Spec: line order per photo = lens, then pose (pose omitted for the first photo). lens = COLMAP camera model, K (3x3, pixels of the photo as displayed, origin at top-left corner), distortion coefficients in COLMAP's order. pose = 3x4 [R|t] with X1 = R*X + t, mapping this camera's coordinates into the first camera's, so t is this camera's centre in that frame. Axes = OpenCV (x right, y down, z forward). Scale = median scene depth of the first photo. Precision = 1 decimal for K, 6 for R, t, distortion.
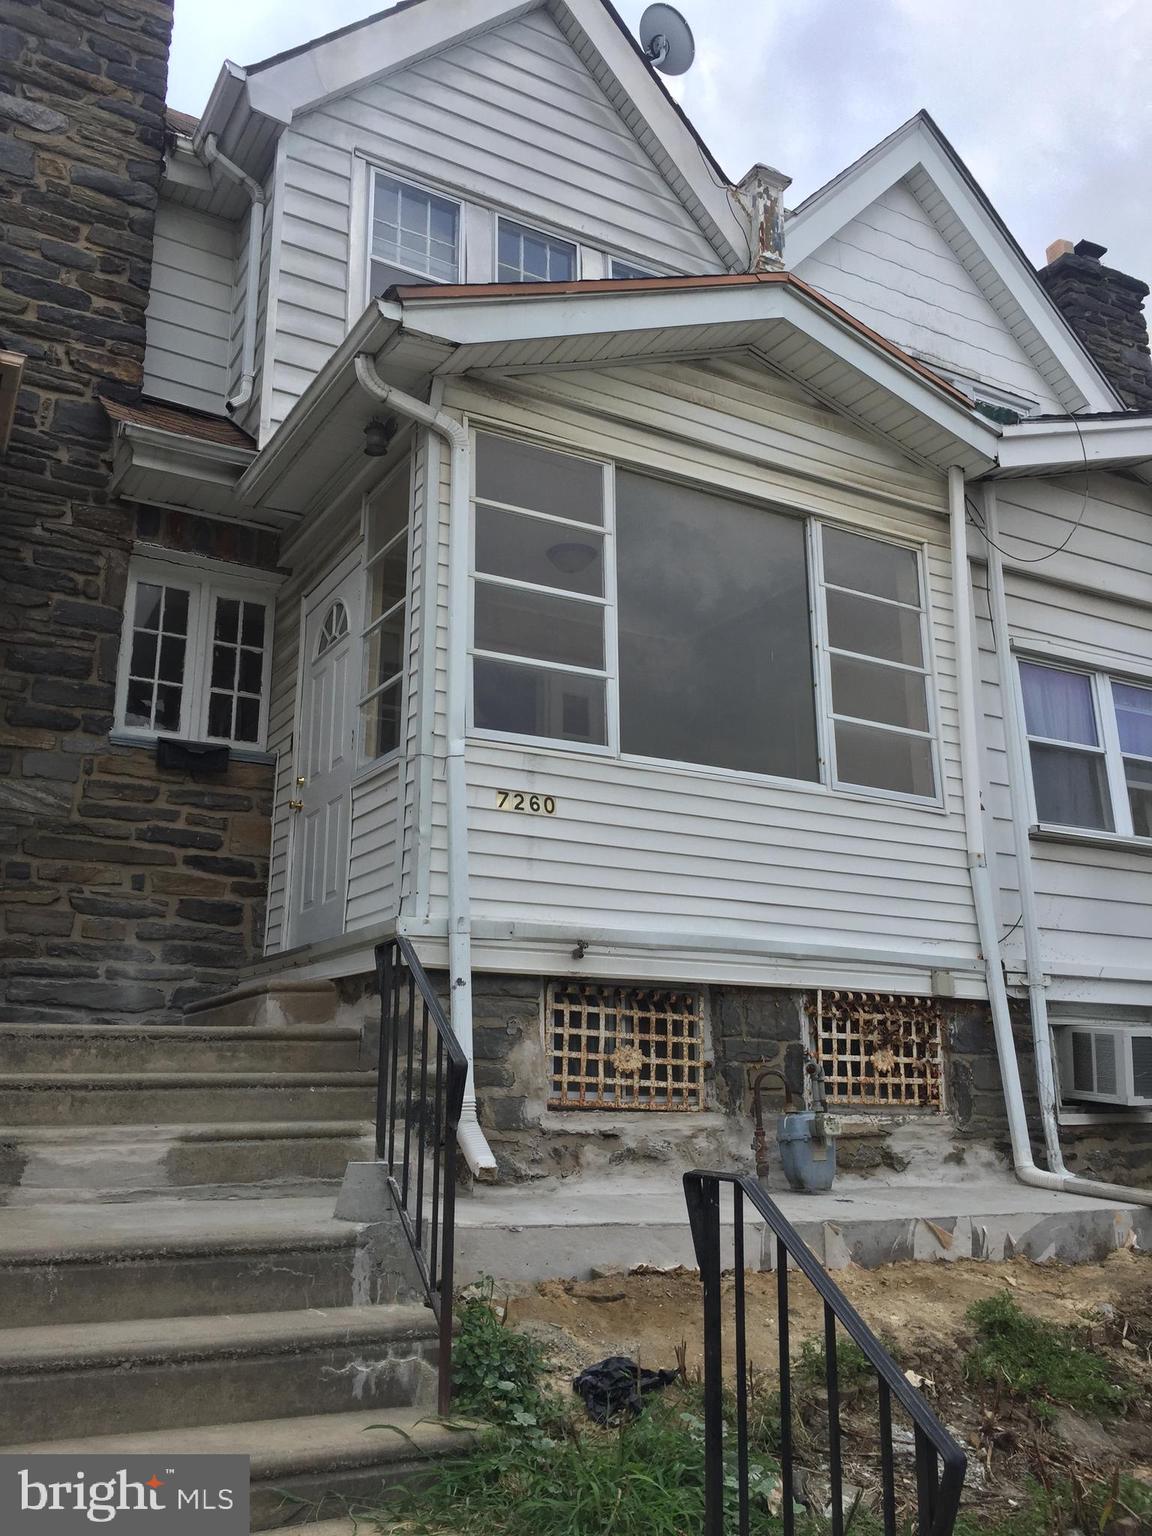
lens RADIAL K [[1314.7, 0, 578.6], [0, 1314.7, 771.8], [0, 0, 1]] dist [0.063237, -0.065276]
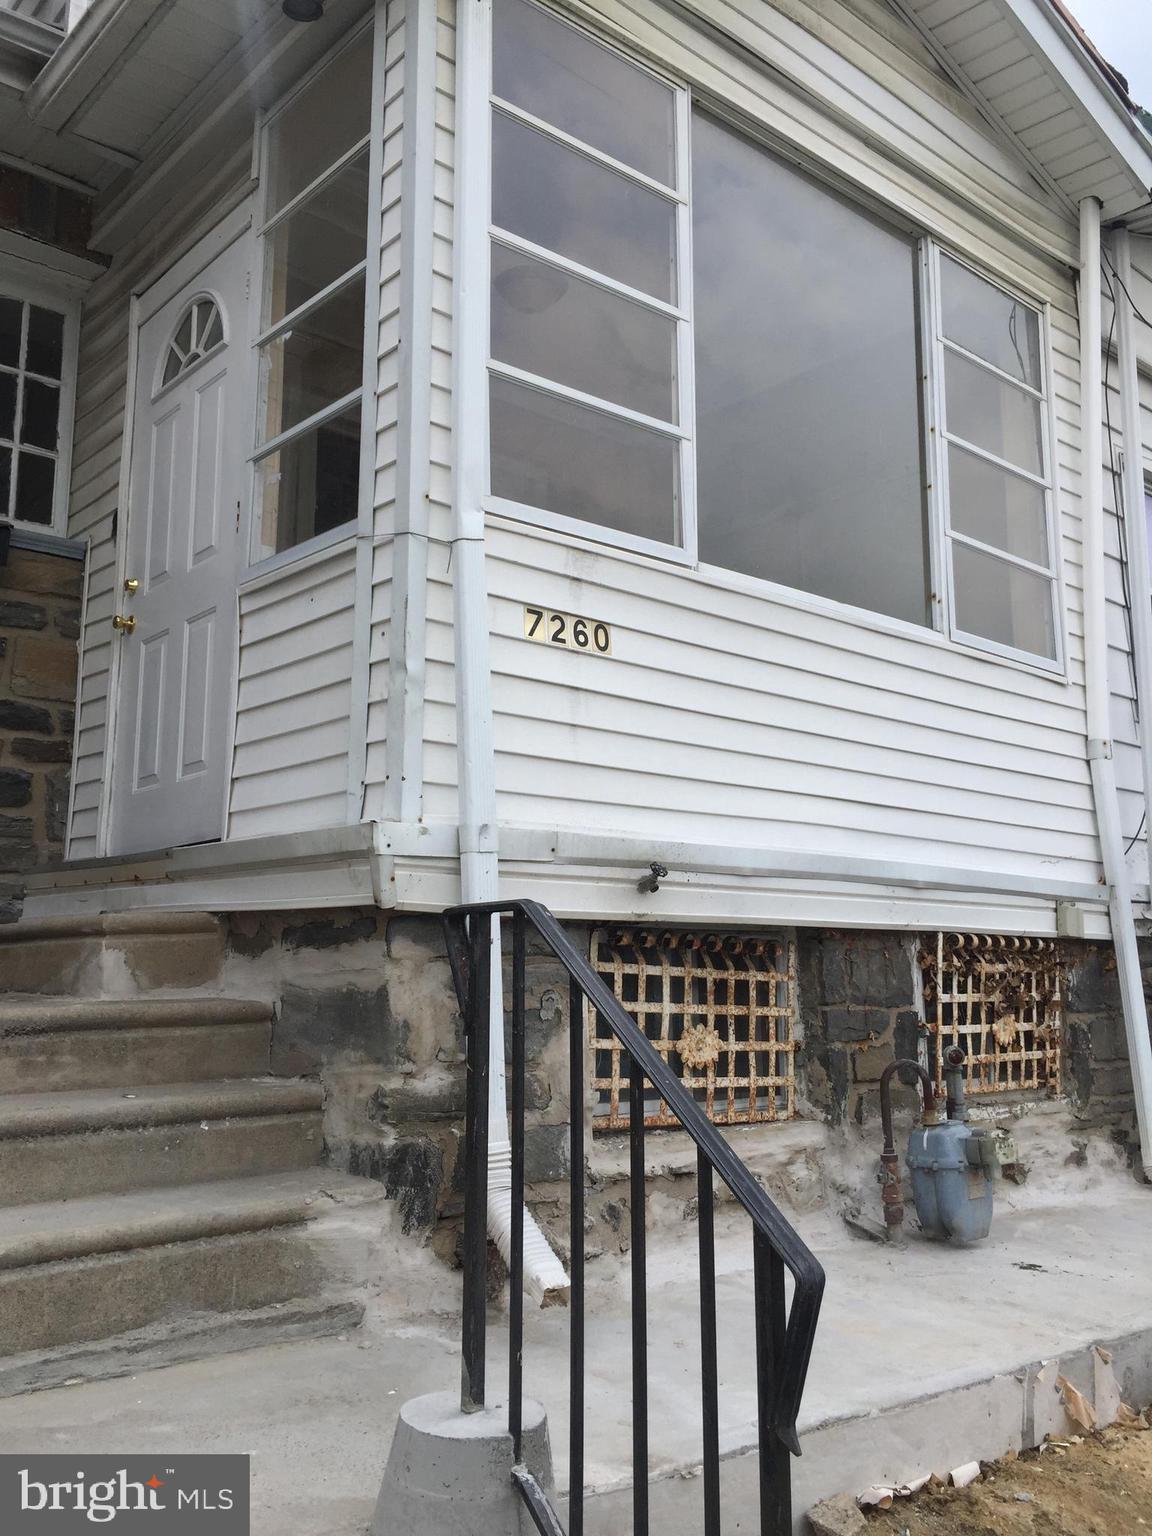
lens RADIAL K [[1314.7, 0, 575.6], [0, 1314.7, 762.9], [0, 0, 1]] dist [0.063237, -0.065276]
pose [[0.982247, 0.035542, 0.184196, -0.132825], [-0.053027, 0.994448, 0.090890, 0.026274], [-0.179943, -0.099044, 0.978678, 0.377642]]
